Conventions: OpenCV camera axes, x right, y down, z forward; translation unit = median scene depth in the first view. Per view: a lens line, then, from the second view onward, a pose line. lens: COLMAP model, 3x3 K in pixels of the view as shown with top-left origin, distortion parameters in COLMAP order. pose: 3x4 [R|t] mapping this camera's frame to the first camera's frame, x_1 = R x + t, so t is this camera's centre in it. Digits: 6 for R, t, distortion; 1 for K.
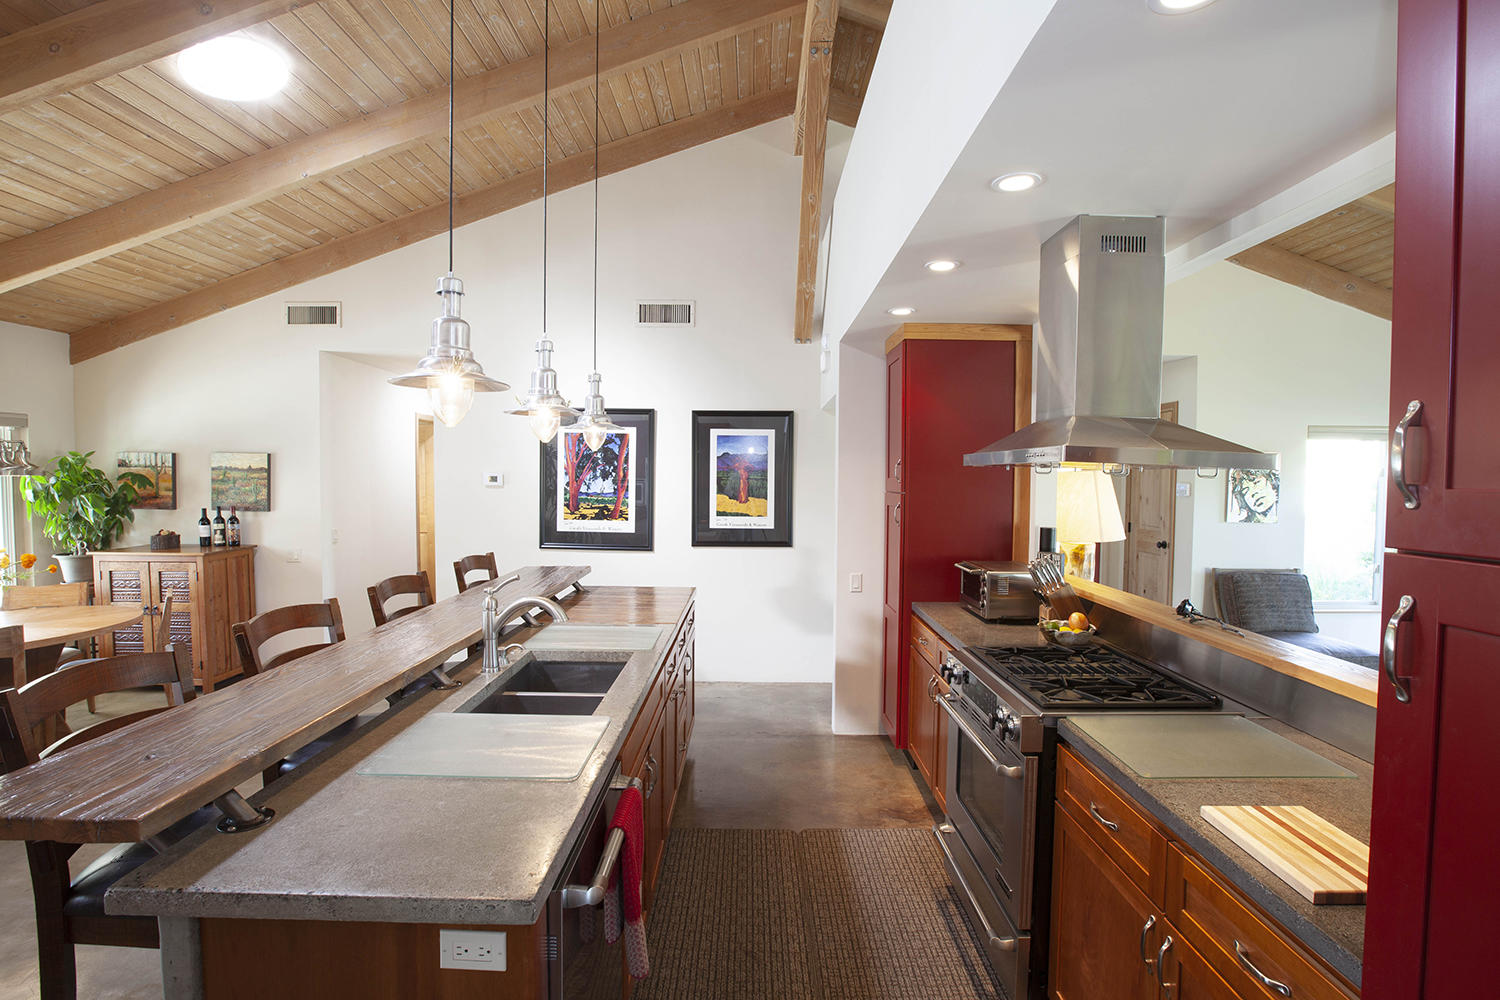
lens RADIAL K [[687.5, 0, 751.6], [0, 687.5, 504.4], [0, 0, 1]] dist [-0.056057, 0.019337]
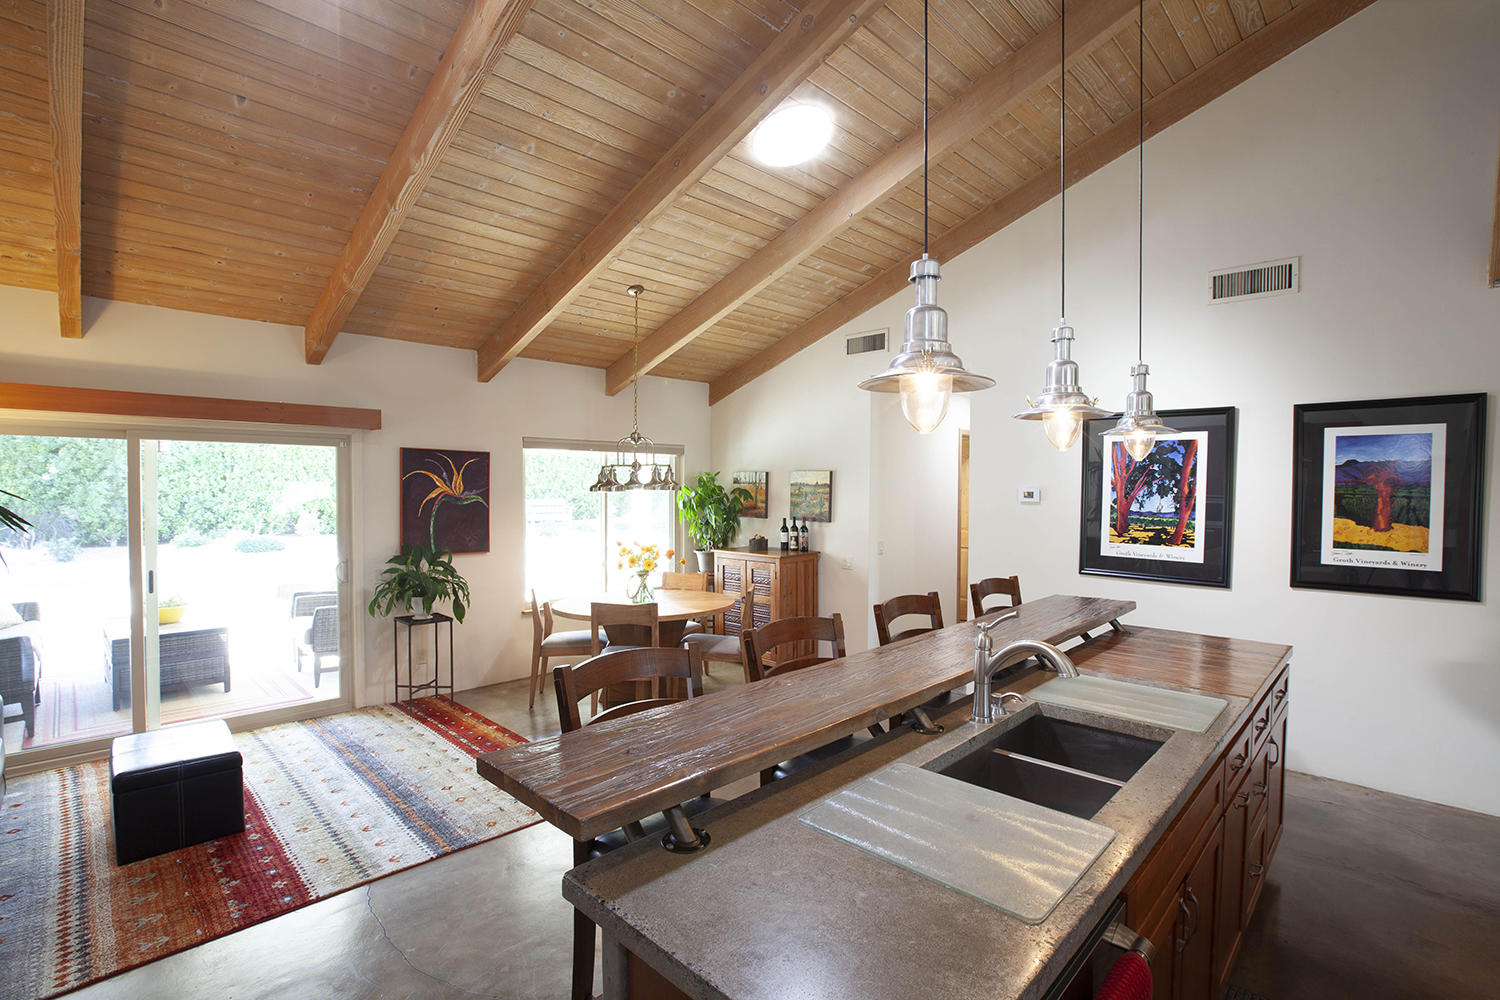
lens RADIAL K [[695.7, 0, 755.3], [0, 695.7, 504.2], [0, 0, 1]] dist [-0.057293, 0.021298]
pose [[0.720130, 0.013230, -0.693714, 0.002819], [-0.029468, 0.999499, -0.011528, -0.003121], [0.693214, 0.028744, 0.720159, 0.070105]]
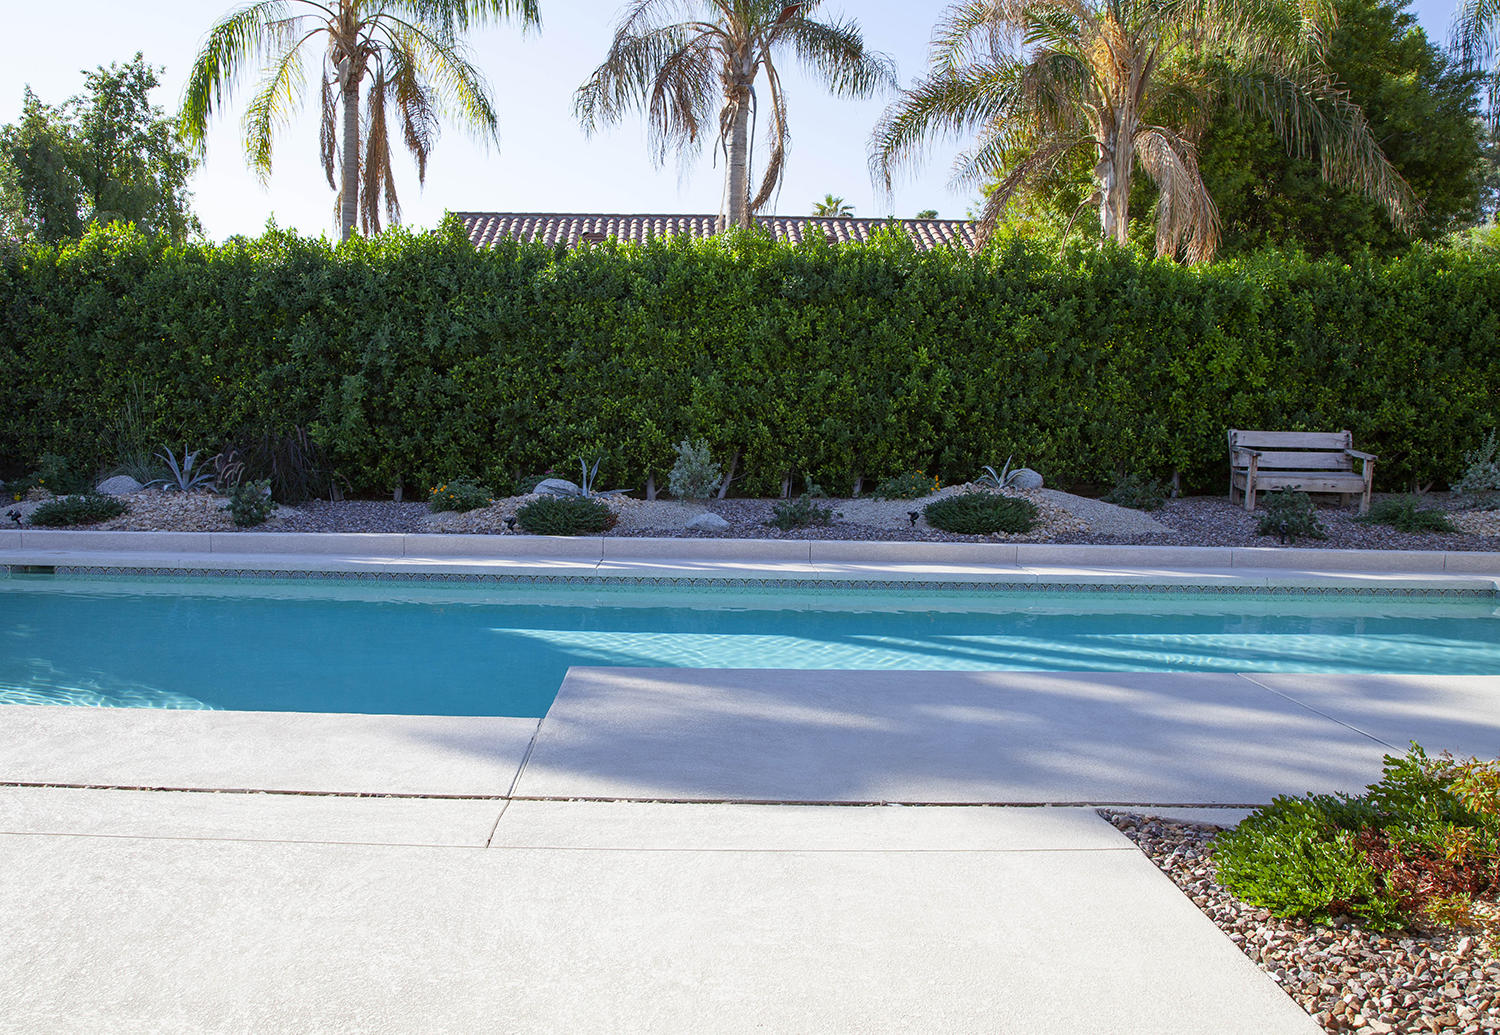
lens RADIAL K [[1243.0, 0, 675.8], [0, 1243.0, 504.0], [0, 0, 1]] dist [-0.109960, 0.086553]
pose [[-0.009402, 0.068263, -0.997623, -1.243509], [-0.053451, 0.996206, 0.068670, 0.008154], [0.998526, 0.053970, -0.005717, 0.948451]]
